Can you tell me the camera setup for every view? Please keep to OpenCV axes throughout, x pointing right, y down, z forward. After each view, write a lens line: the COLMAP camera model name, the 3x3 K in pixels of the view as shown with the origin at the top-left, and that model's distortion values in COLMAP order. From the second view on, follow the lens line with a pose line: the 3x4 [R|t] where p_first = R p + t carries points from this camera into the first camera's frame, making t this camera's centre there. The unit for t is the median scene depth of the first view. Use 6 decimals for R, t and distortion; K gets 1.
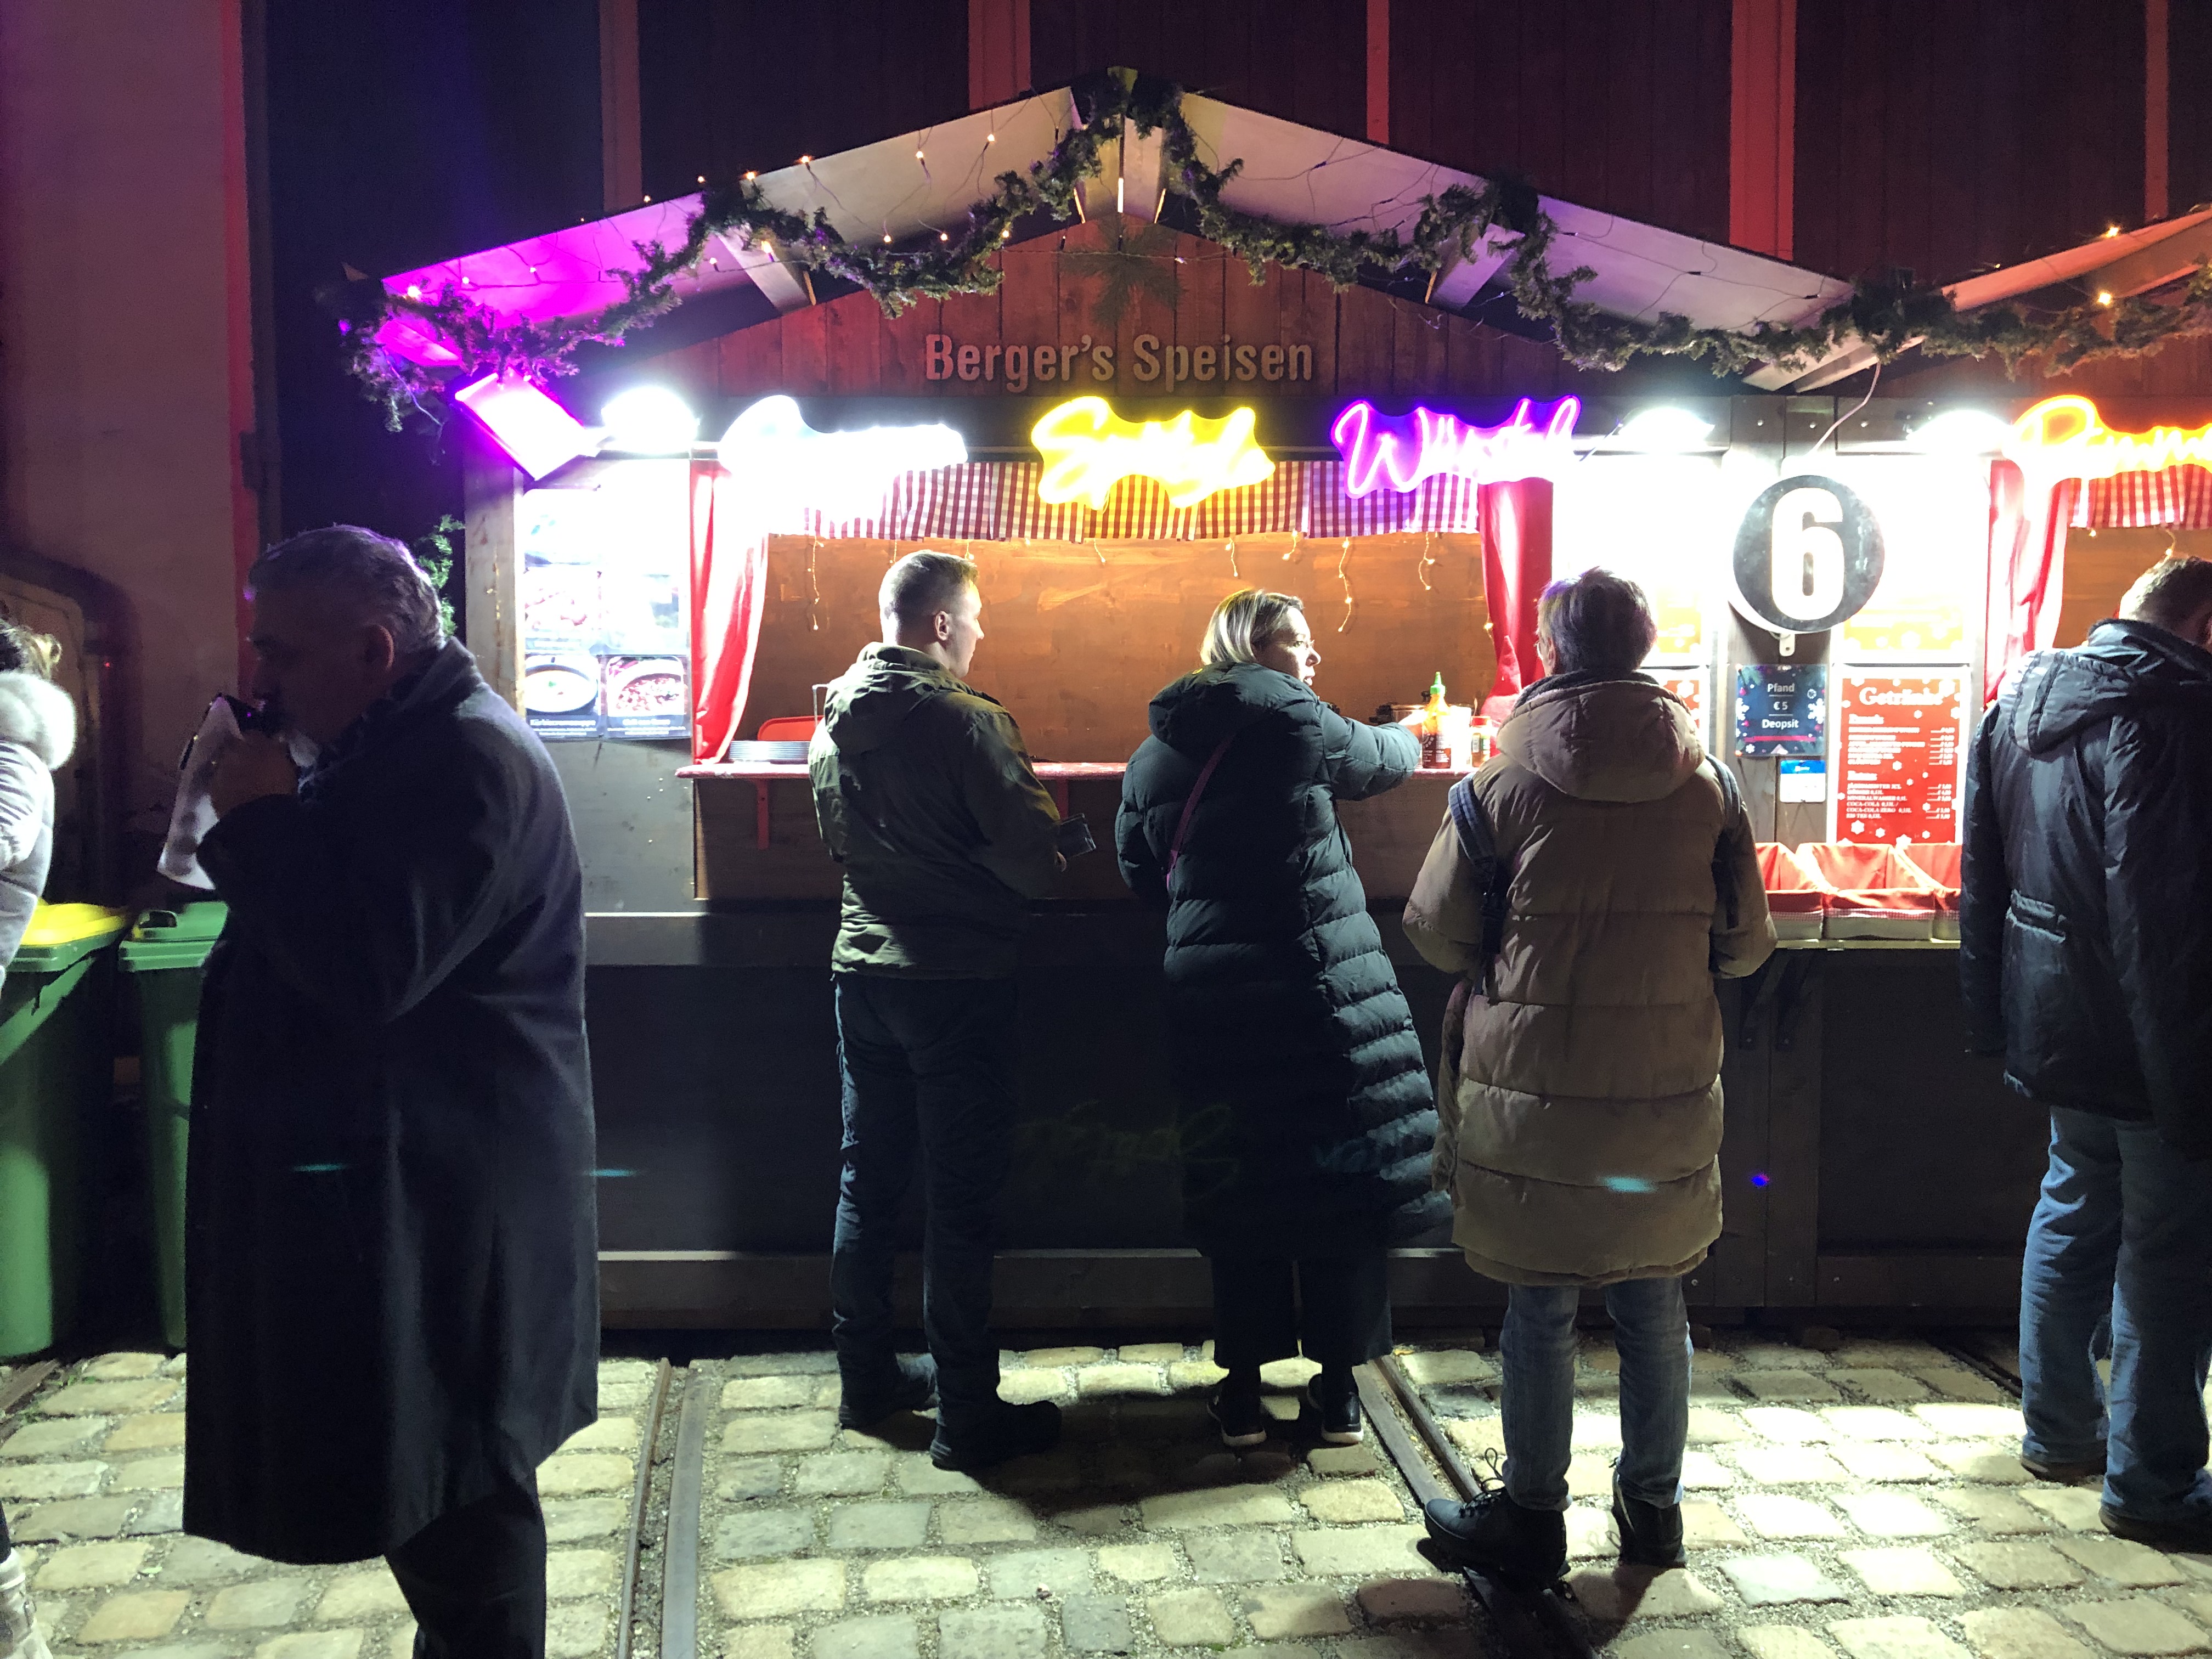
lens RADIAL K [[1831.6, 0, 1140.2], [0, 1831.6, 846.2], [0, 0, 1]] dist [0.018641, -0.051262]
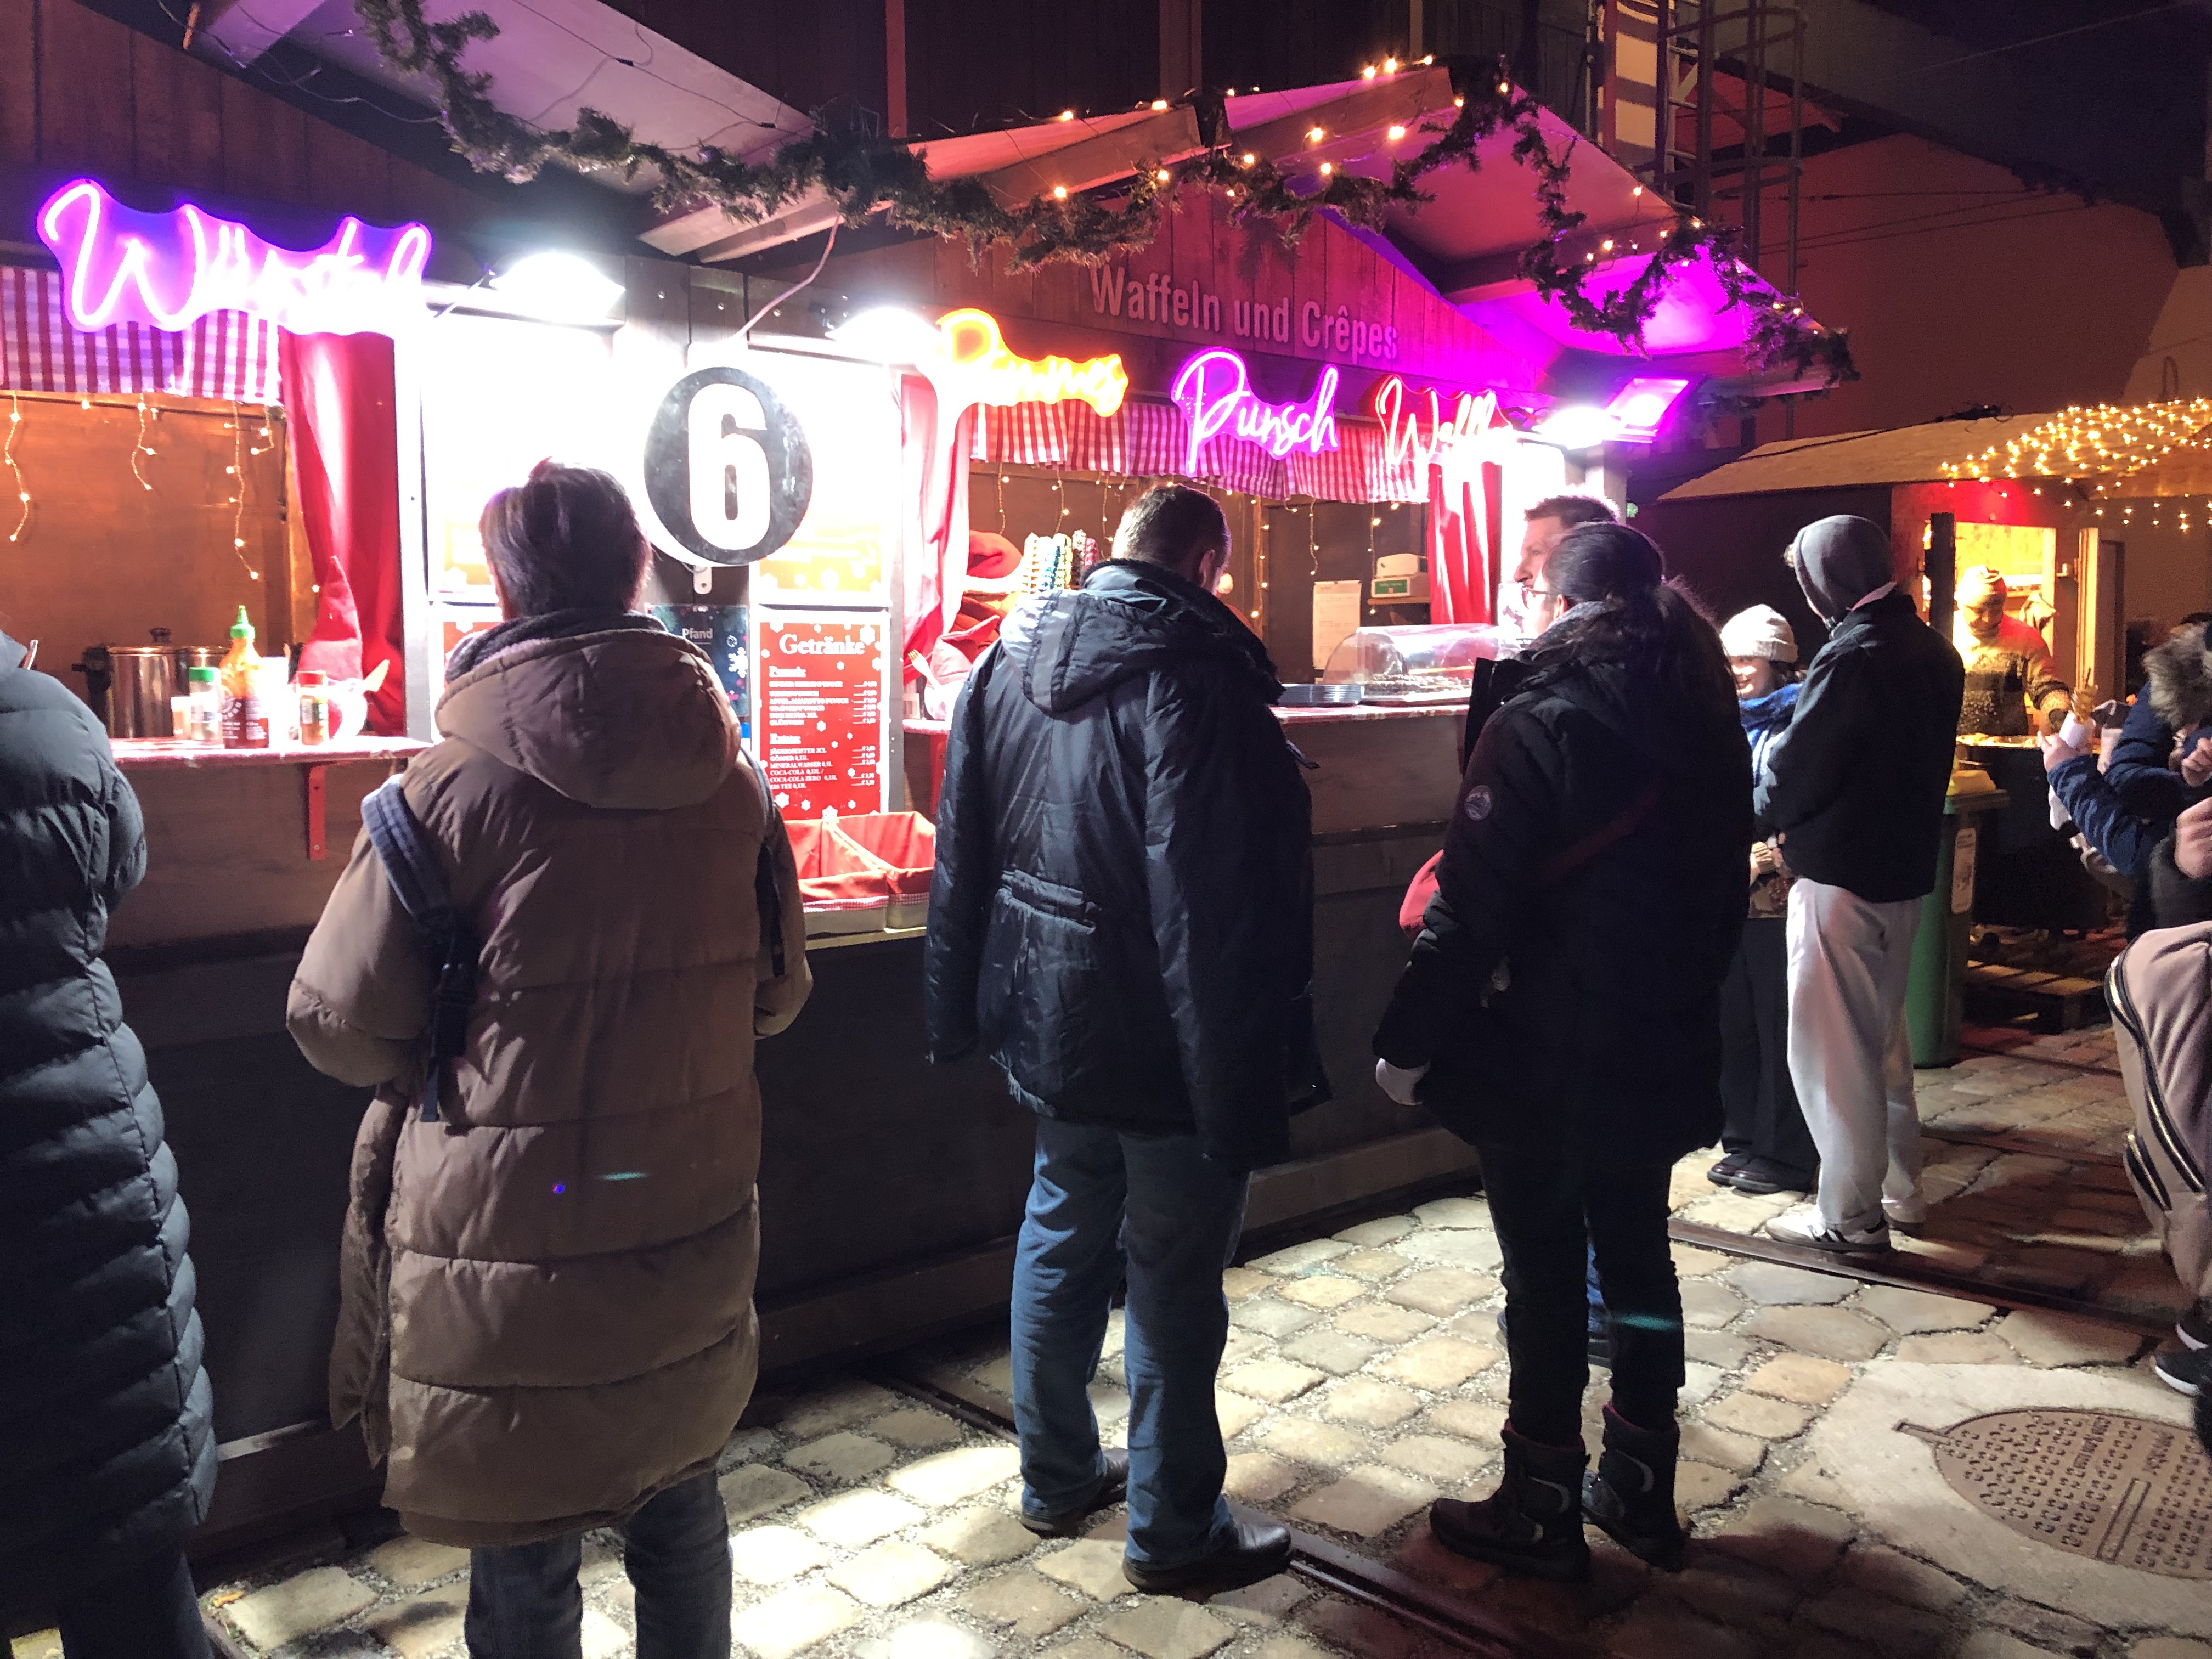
lens RADIAL K [[1839.5, 0, 1106.3], [0, 1839.5, 808.9], [0, 0, 1]] dist [0.046556, -0.011186]
pose [[0.784206, -0.051224, 0.618382, -0.015625], [0.044707, 0.998661, 0.026029, -0.023113], [-0.618888, 0.007234, 0.785446, 0.260590]]
